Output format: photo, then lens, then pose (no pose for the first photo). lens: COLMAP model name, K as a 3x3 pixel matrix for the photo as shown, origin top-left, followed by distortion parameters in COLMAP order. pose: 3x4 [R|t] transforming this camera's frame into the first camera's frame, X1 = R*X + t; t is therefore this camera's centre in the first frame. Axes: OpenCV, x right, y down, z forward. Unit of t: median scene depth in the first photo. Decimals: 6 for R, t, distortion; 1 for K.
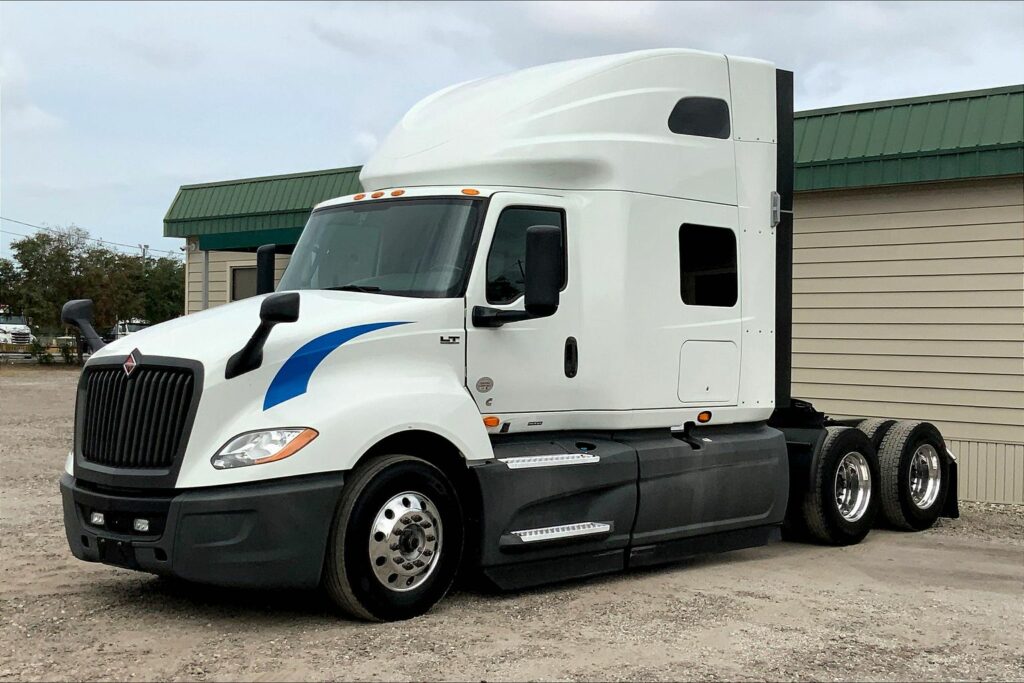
lens RADIAL K [[1410.8, 0, 482.1], [0, 1410.8, 339.5], [0, 0, 1]] dist [0.037858, 0.022477]
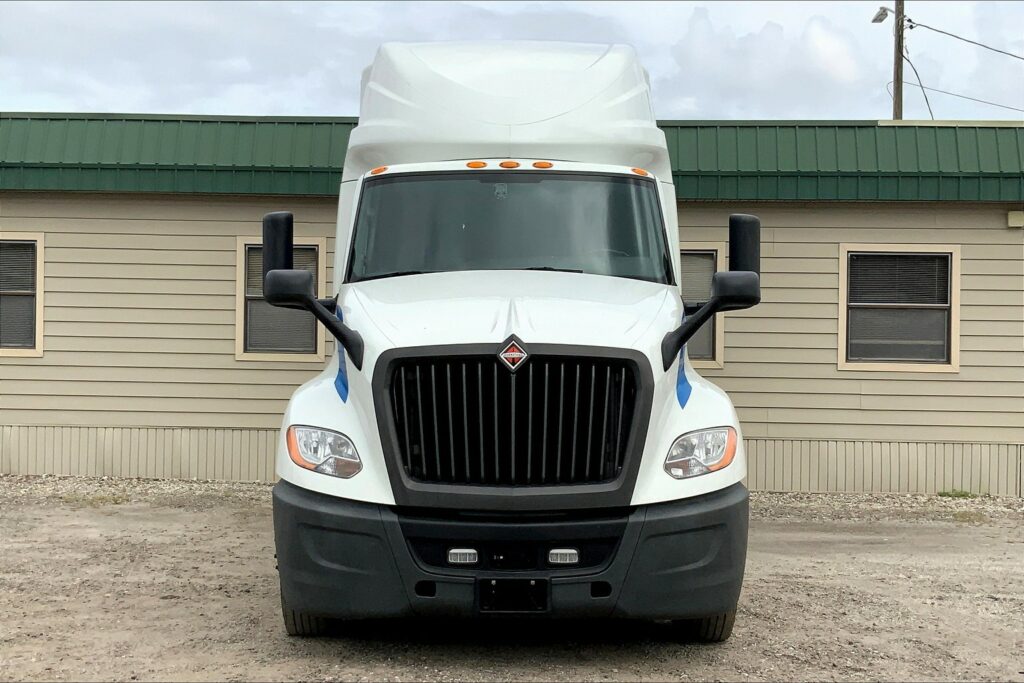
lens RADIAL K [[1321.8, 0, 505.5], [0, 1321.8, 383.2], [0, 0, 1]] dist [0.066693, 0.017858]
pose [[0.761039, -0.010268, 0.648624, -0.727513], [-0.007567, 0.999666, 0.024704, 0.015333], [-0.648662, -0.023709, 0.760708, 0.443484]]
